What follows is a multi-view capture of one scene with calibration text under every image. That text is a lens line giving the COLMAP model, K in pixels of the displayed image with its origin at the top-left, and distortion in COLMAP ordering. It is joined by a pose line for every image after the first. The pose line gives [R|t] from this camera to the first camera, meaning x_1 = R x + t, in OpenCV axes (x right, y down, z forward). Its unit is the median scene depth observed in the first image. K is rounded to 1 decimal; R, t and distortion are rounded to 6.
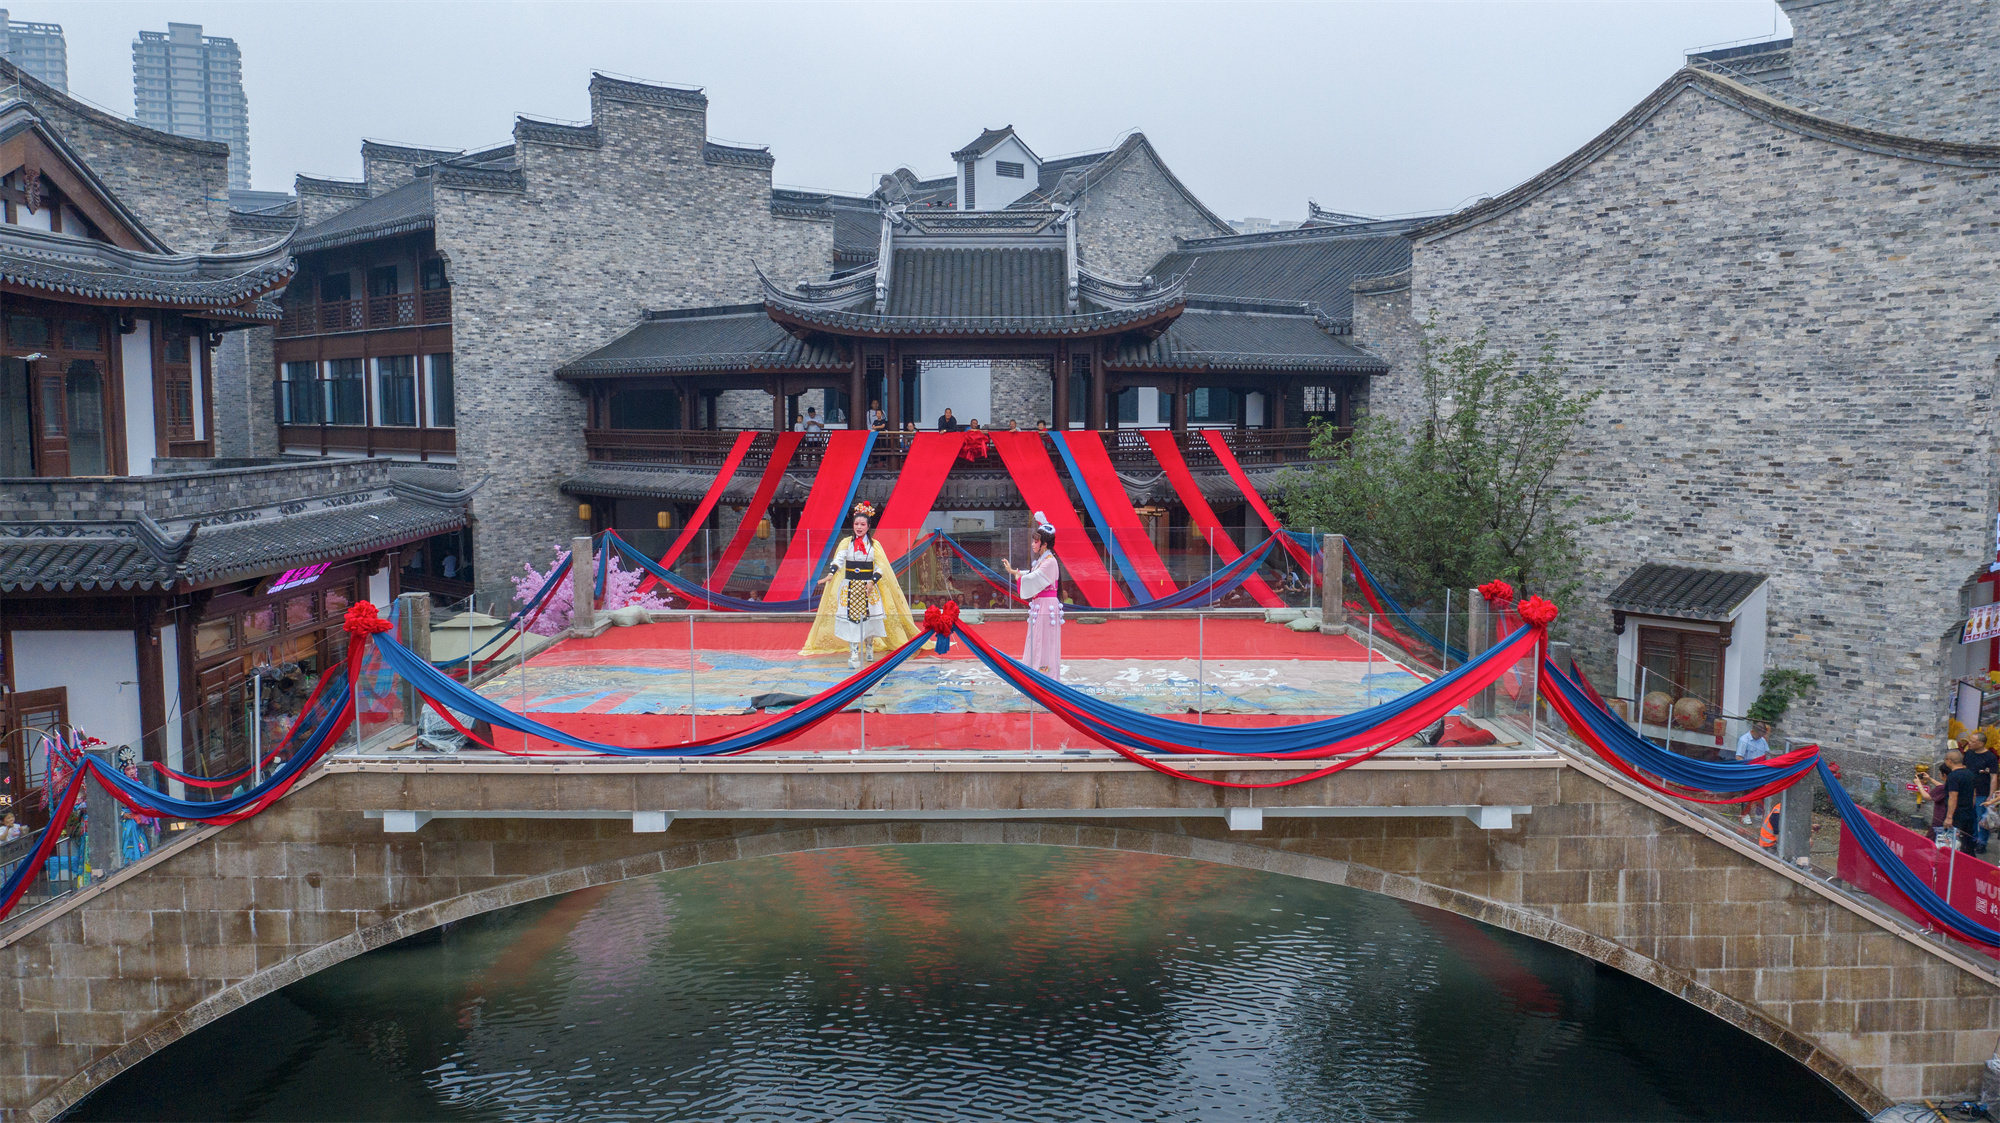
lens RADIAL K [[1560.7, 0, 998.5], [0, 1560.7, 561.9], [0, 0, 1]] dist [-0.016440, -0.003826]
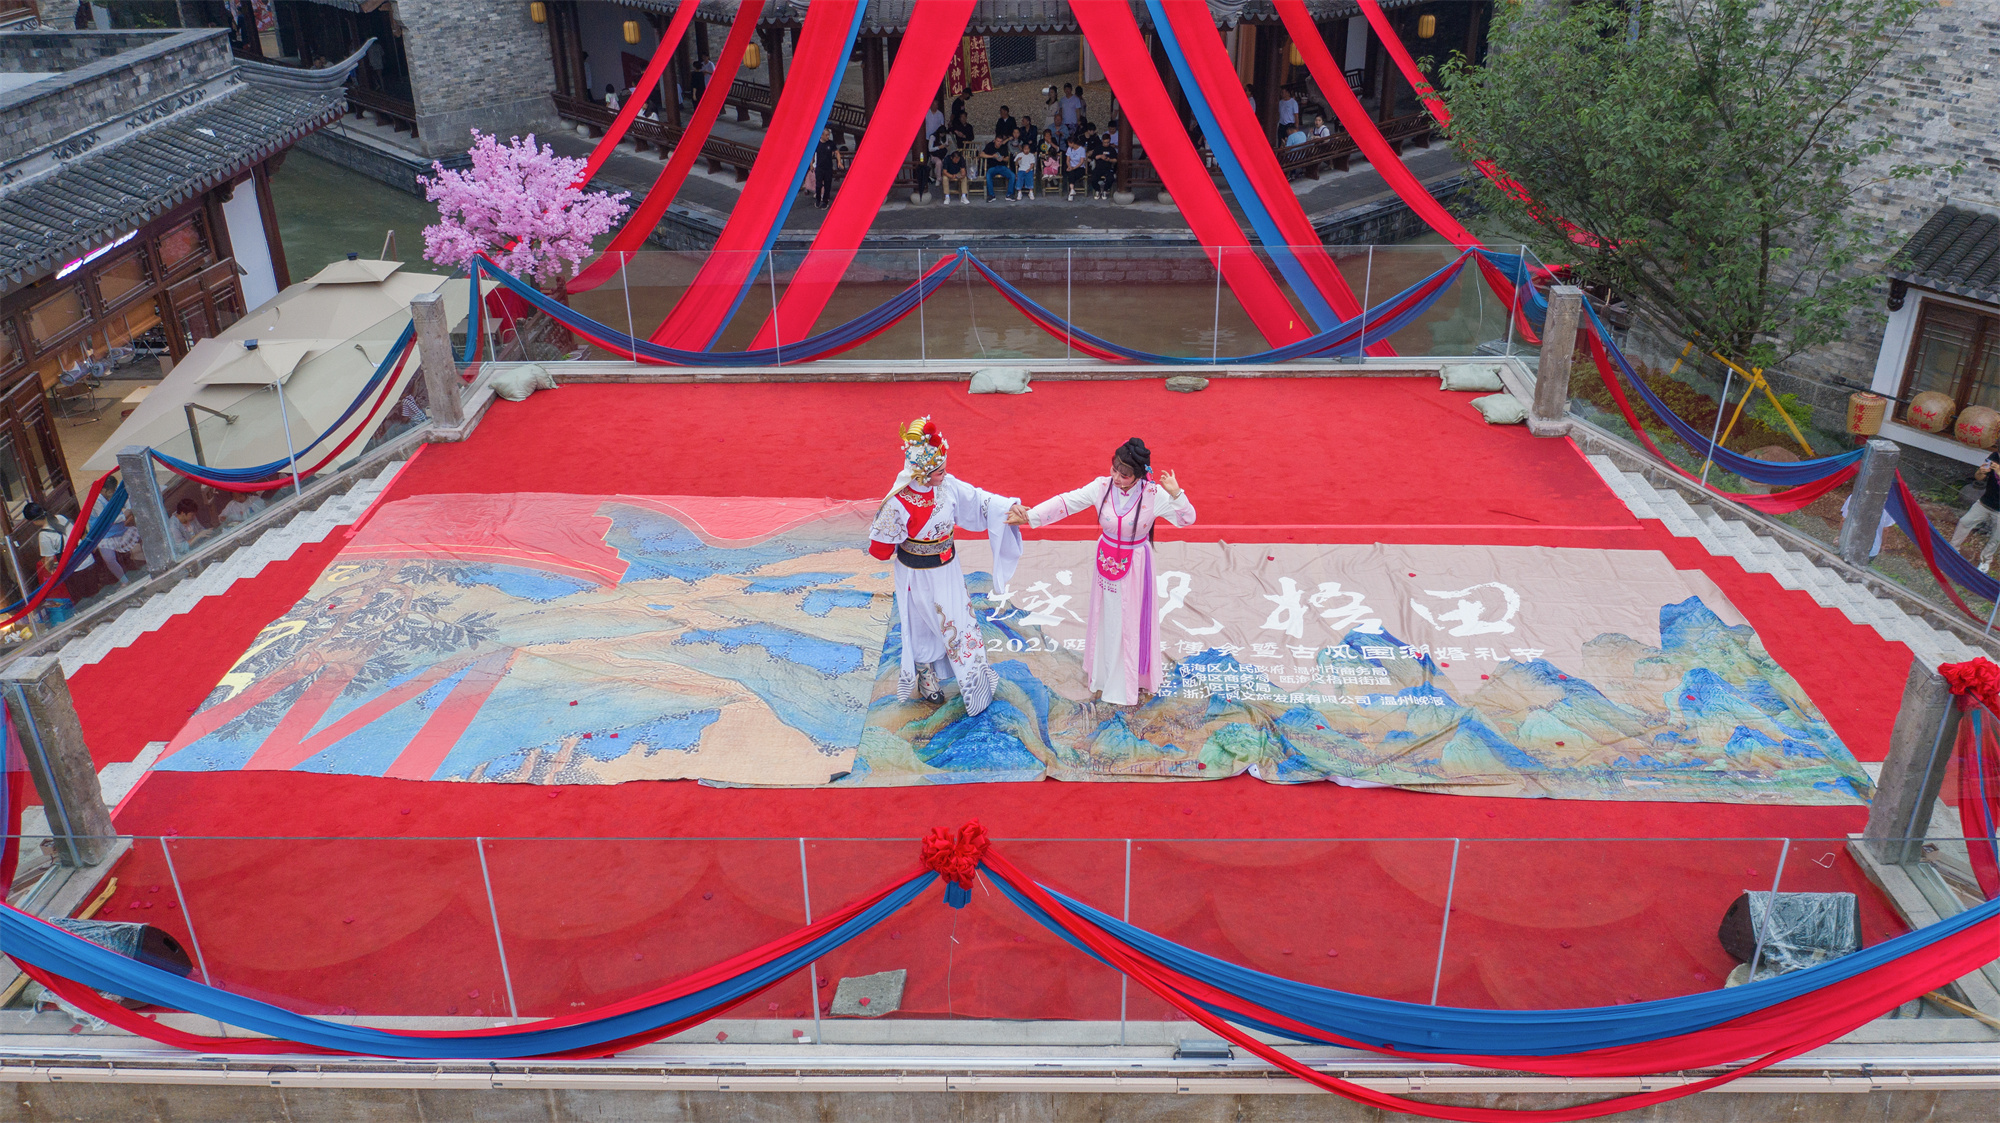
lens RADIAL K [[1560.7, 0, 1000.5], [0, 1560.7, 561.3], [0, 0, 1]] dist [-0.016440, -0.003826]
pose [[0.999668, 0.001559, -0.025709, -0.003824], [0.008053, 0.929200, 0.369489, -0.113860], [0.024465, -0.369573, 0.928880, 0.258036]]
